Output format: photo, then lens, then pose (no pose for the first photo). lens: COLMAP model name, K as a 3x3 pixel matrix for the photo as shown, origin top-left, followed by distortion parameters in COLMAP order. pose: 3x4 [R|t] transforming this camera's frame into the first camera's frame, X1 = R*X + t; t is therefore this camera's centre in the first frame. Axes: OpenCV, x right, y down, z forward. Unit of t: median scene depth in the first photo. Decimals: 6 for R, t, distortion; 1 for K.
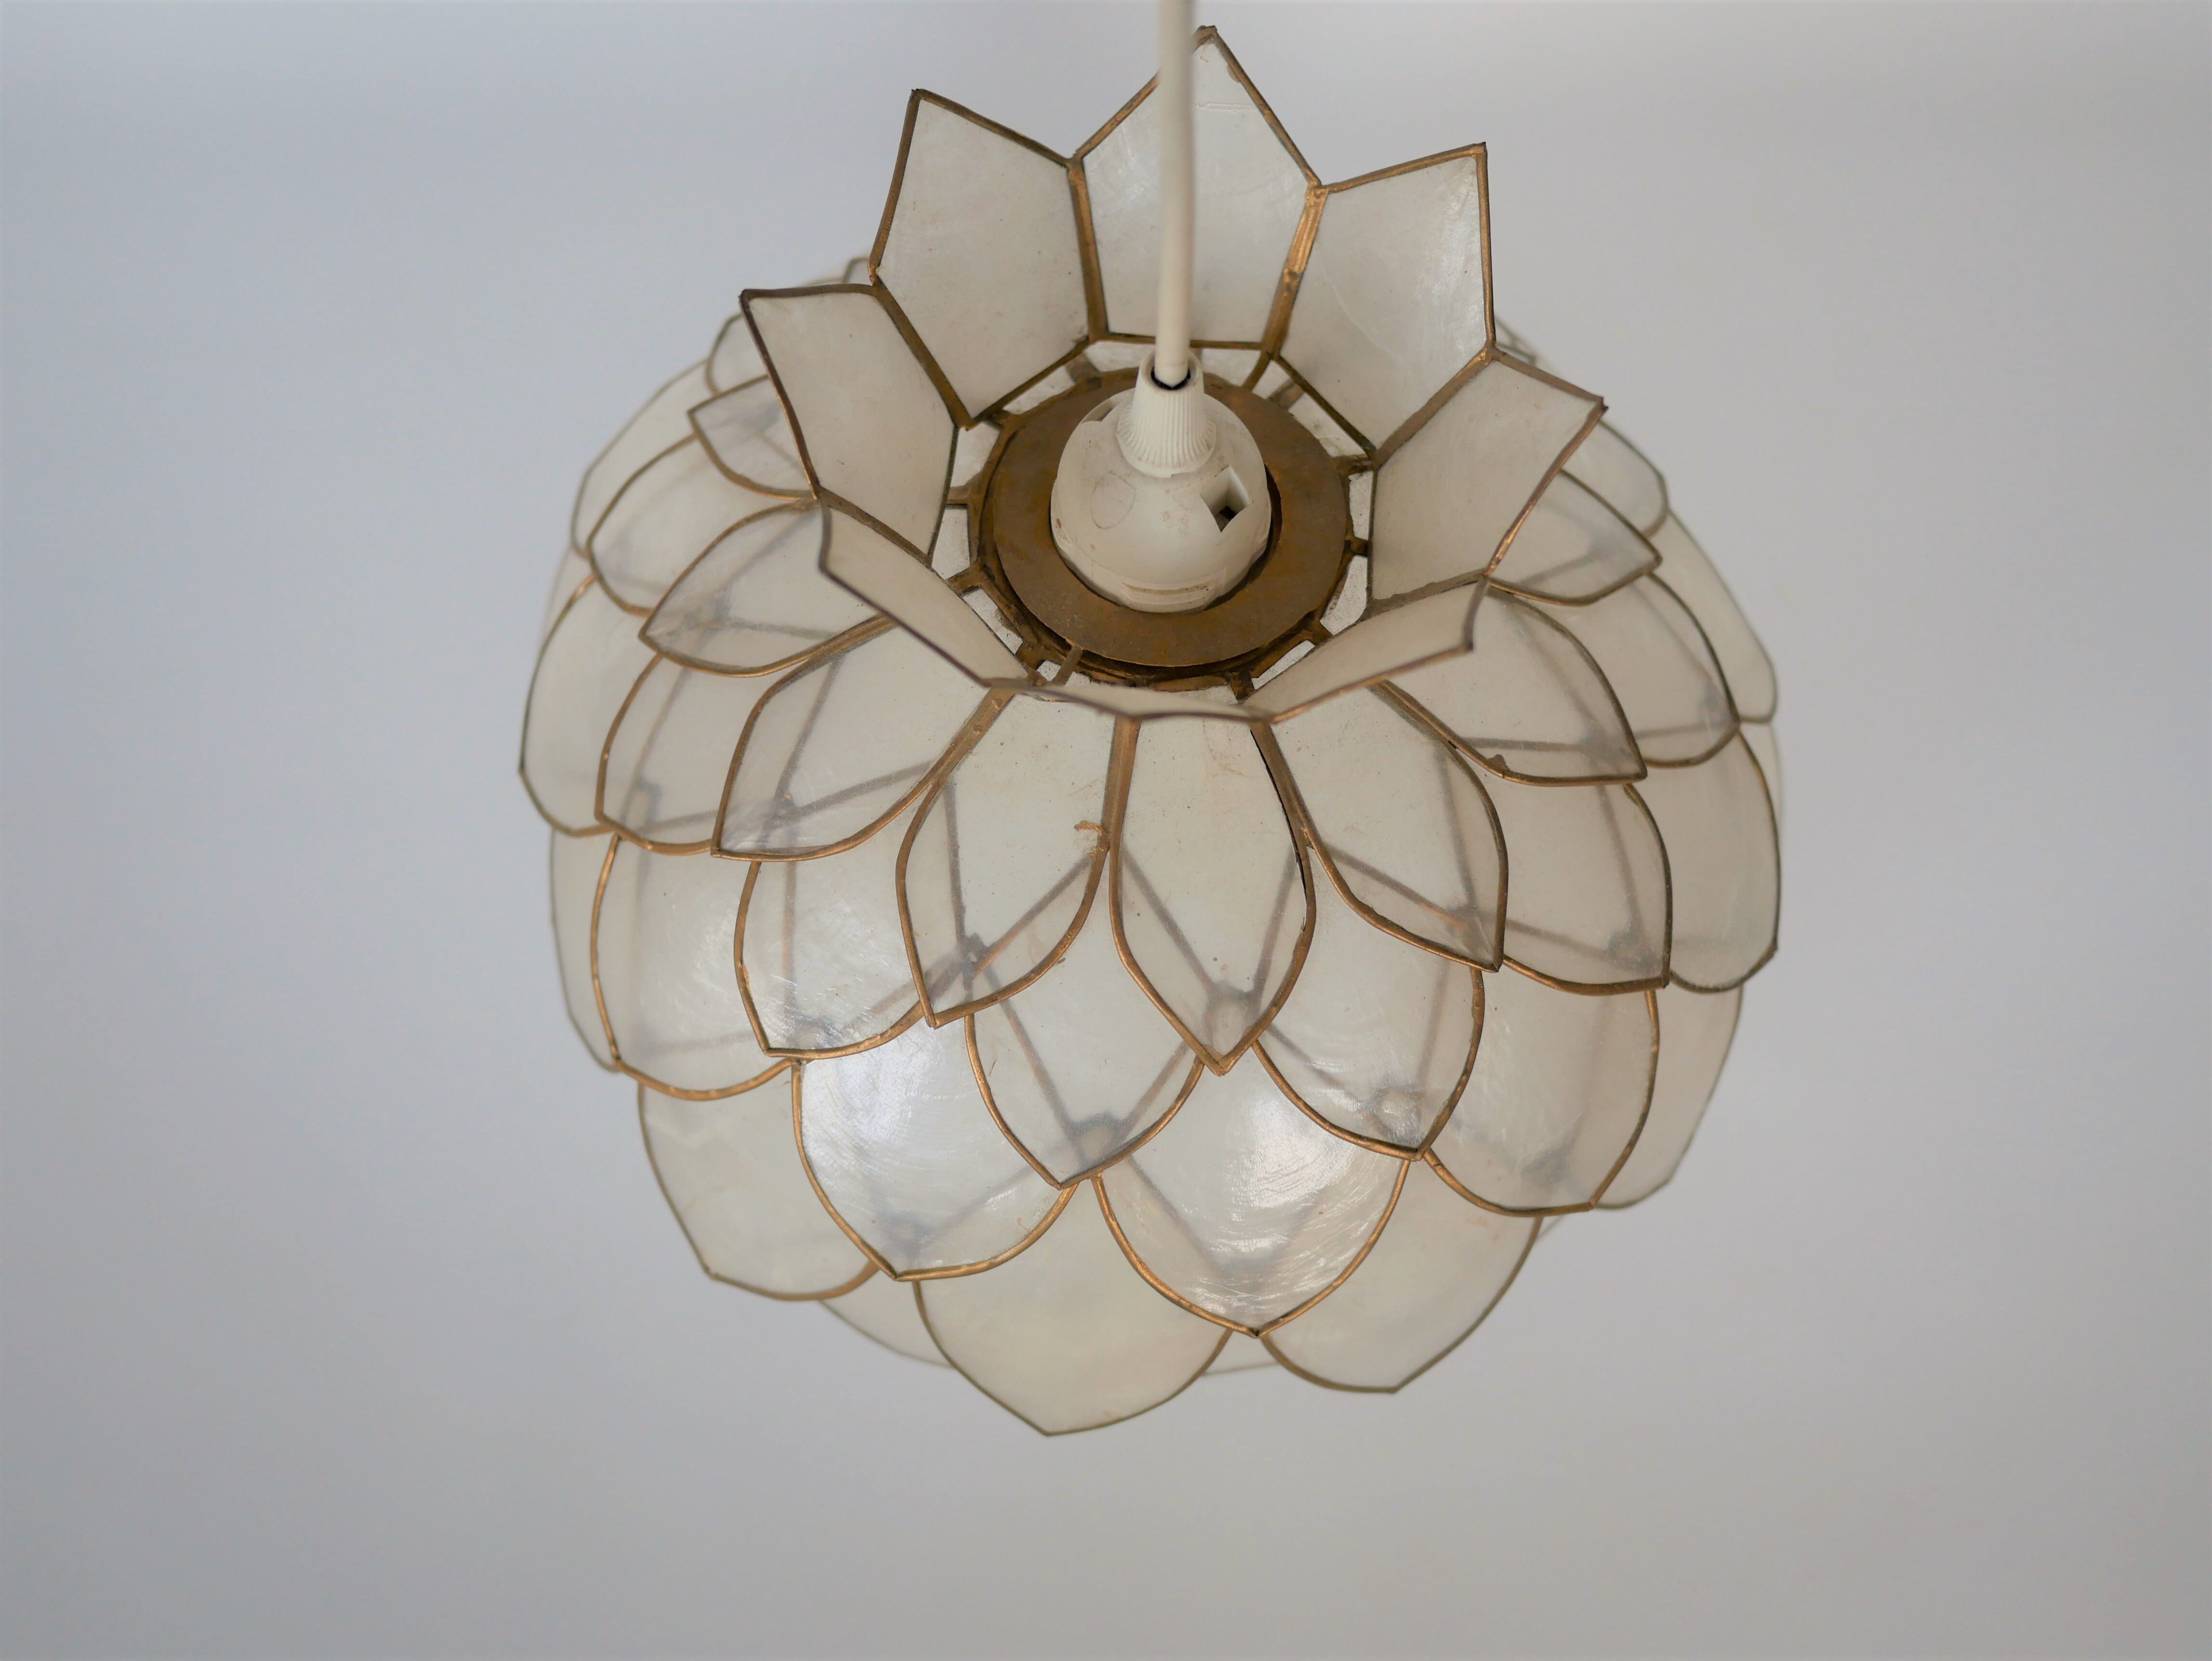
lens RADIAL K [[2553.1, 0, 1110.0], [0, 2553.1, 831.2], [0, 0, 1]] dist [0.000634, 0.000000]
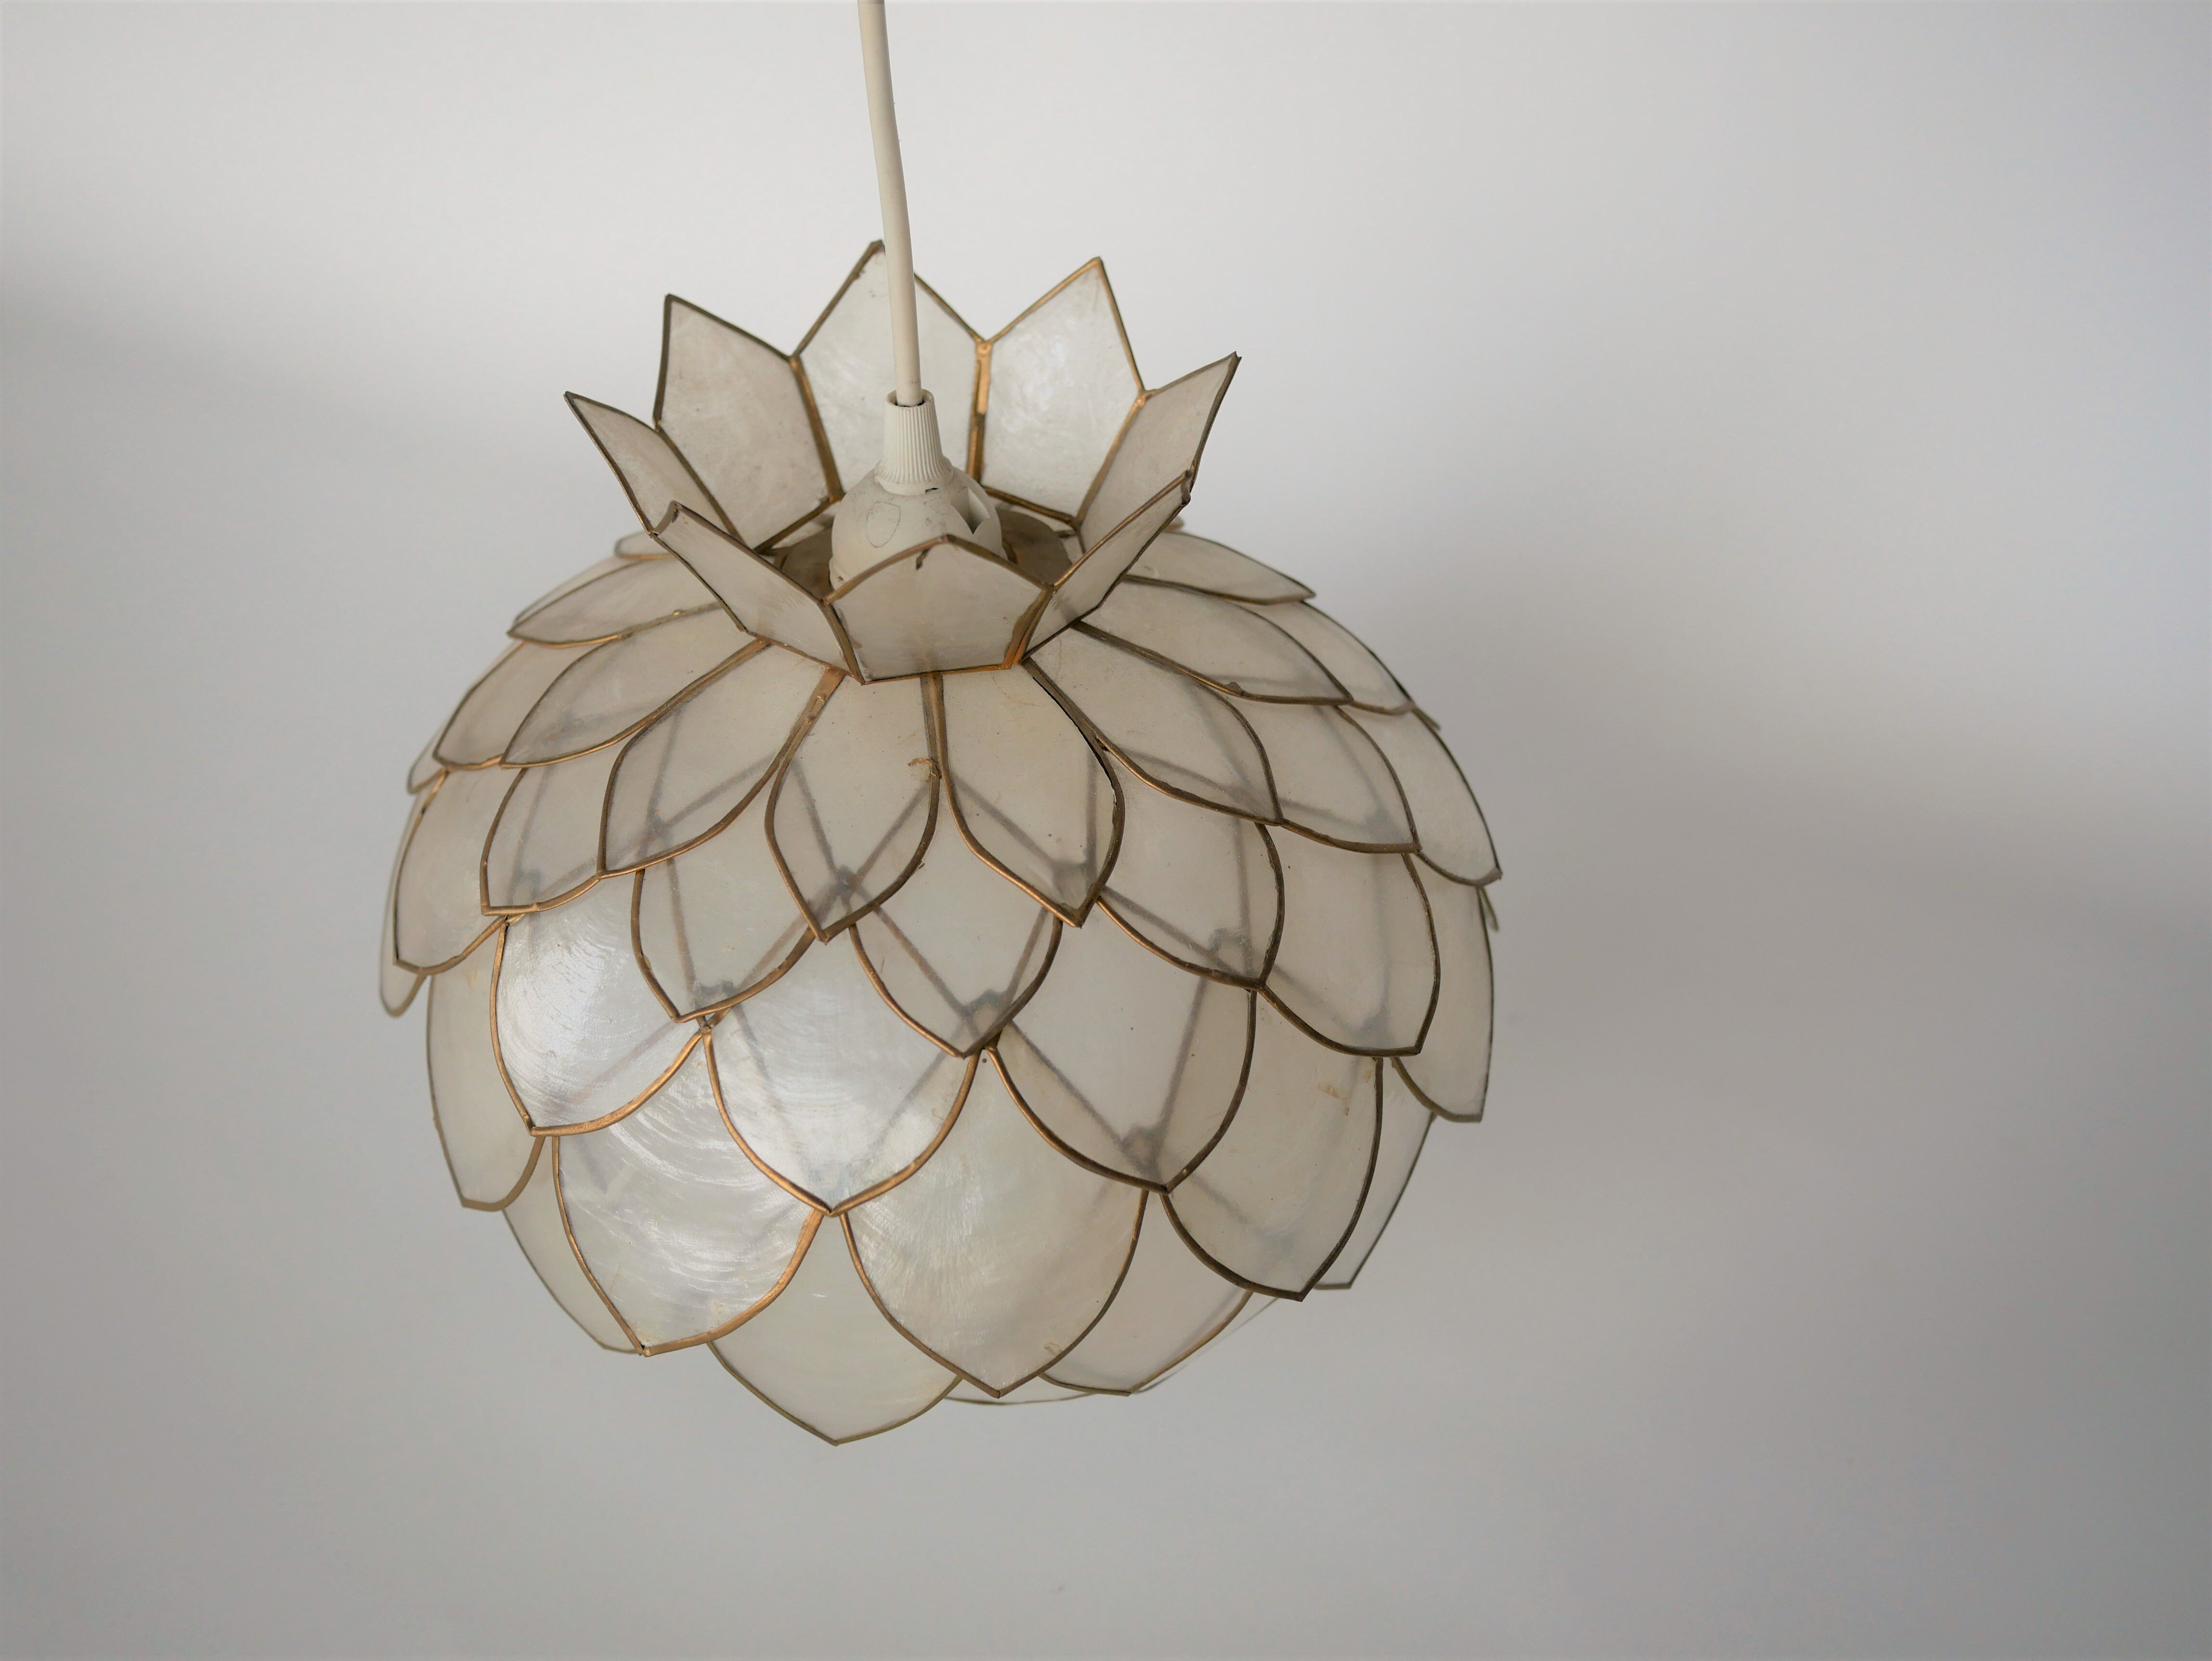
lens RADIAL K [[2553.1, 0, 1099.5], [0, 2553.1, 820.1], [0, 0, 1]] dist [0.000634, 0.000000]
pose [[0.964271, -0.177024, 0.197089, -0.164613], [0.248979, 0.859737, -0.445939, 0.564596], [-0.090502, 0.479077, 0.873095, -0.028223]]
